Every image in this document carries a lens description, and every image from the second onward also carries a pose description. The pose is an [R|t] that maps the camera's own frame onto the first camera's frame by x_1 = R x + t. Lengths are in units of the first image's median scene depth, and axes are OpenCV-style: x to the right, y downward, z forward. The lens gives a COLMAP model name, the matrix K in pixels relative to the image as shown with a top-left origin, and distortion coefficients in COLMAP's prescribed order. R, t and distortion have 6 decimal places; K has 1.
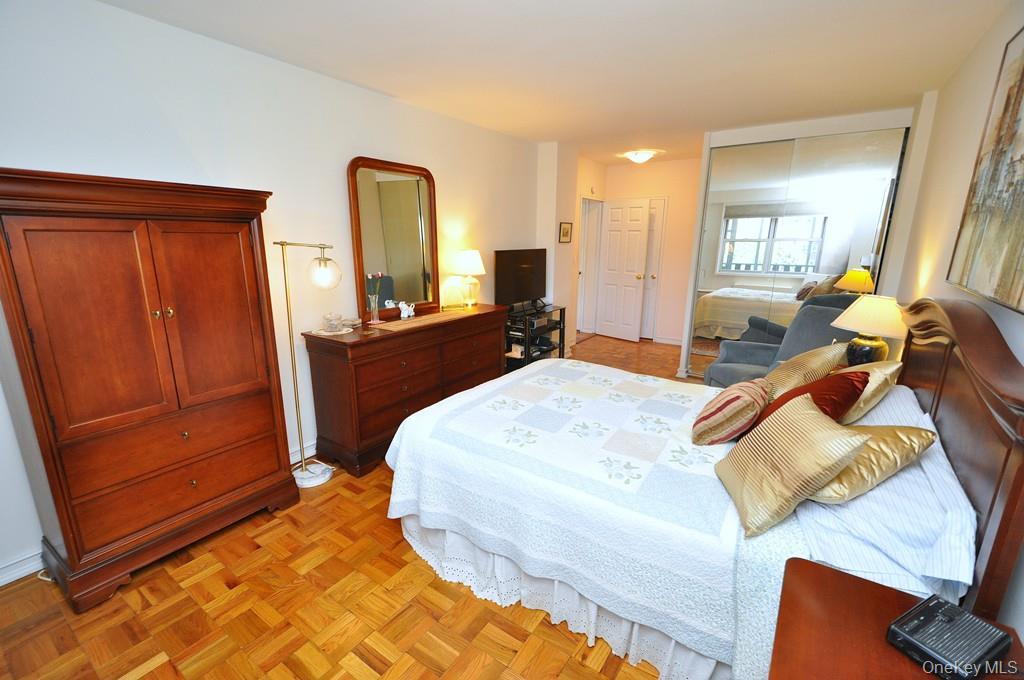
lens RADIAL K [[446.9, 0, 508.5], [0, 446.9, 347.7], [0, 0, 1]] dist [0.000496, -0.000449]
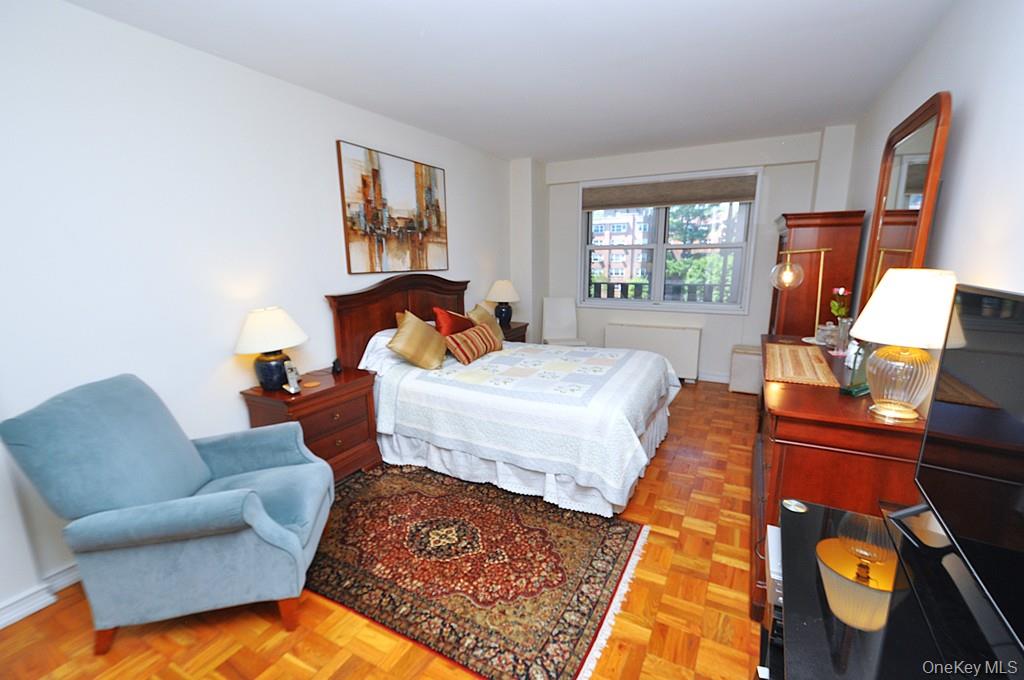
lens RADIAL K [[446.9, 0, 511.3], [0, 446.9, 352.3], [0, 0, 1]] dist [0.000496, -0.000449]
pose [[-0.994230, 0.027743, -0.103616, 0.543570], [-0.021133, 0.896379, 0.442784, -0.623183], [0.105163, 0.442420, -0.890621, 2.621239]]
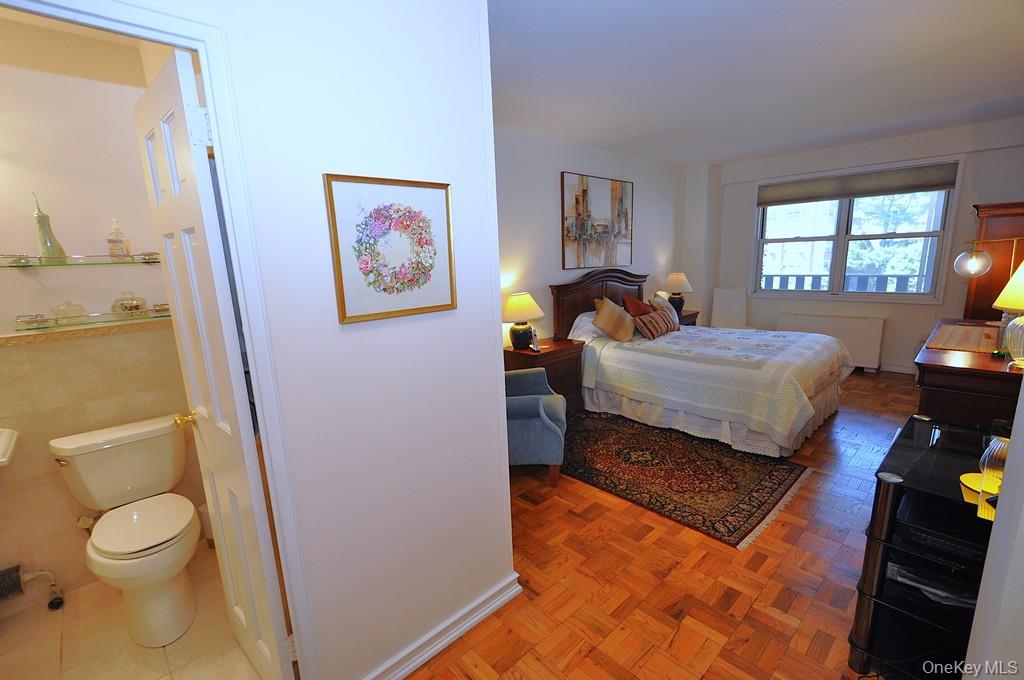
lens RADIAL K [[446.9, 0, 510.1], [0, 446.9, 350.2], [0, 0, 1]] dist [0.000496, -0.000449]
pose [[-0.975782, -0.012155, 0.218408, 0.727958], [0.086218, 0.896258, 0.435073, -0.768312], [-0.201038, 0.443367, -0.873504, 3.130627]]
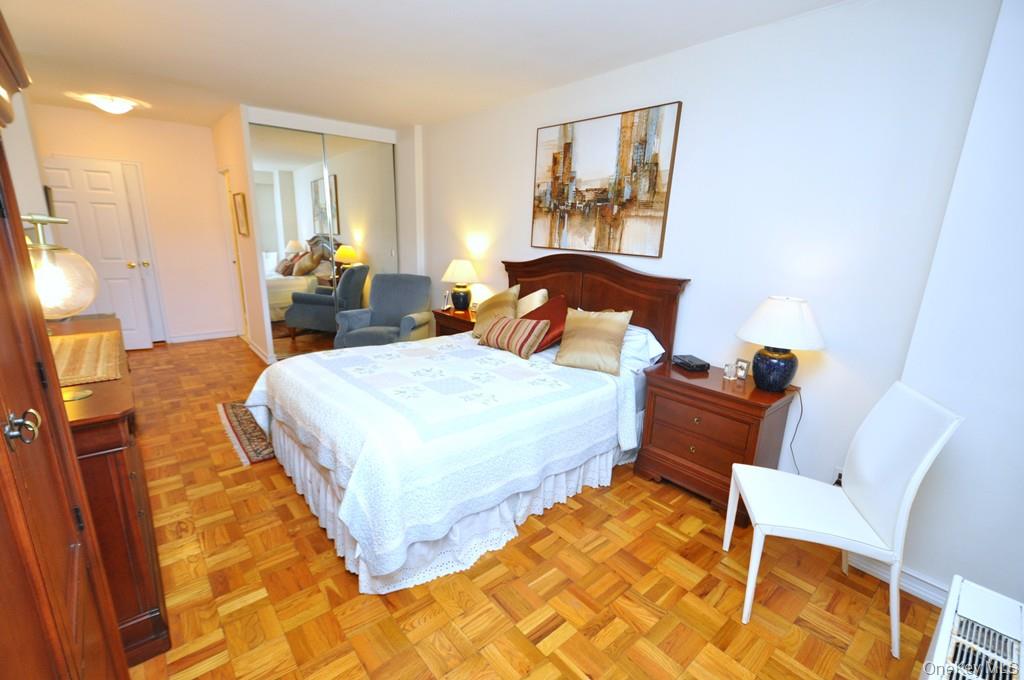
lens RADIAL K [[446.9, 0, 509.6], [0, 446.9, 347.0], [0, 0, 1]] dist [0.000496, -0.000449]
pose [[0.256396, -0.243751, 0.935332, -0.936199], [0.206847, 0.959099, 0.193243, -0.120571], [-0.944180, 0.143924, 0.296329, 0.561840]]
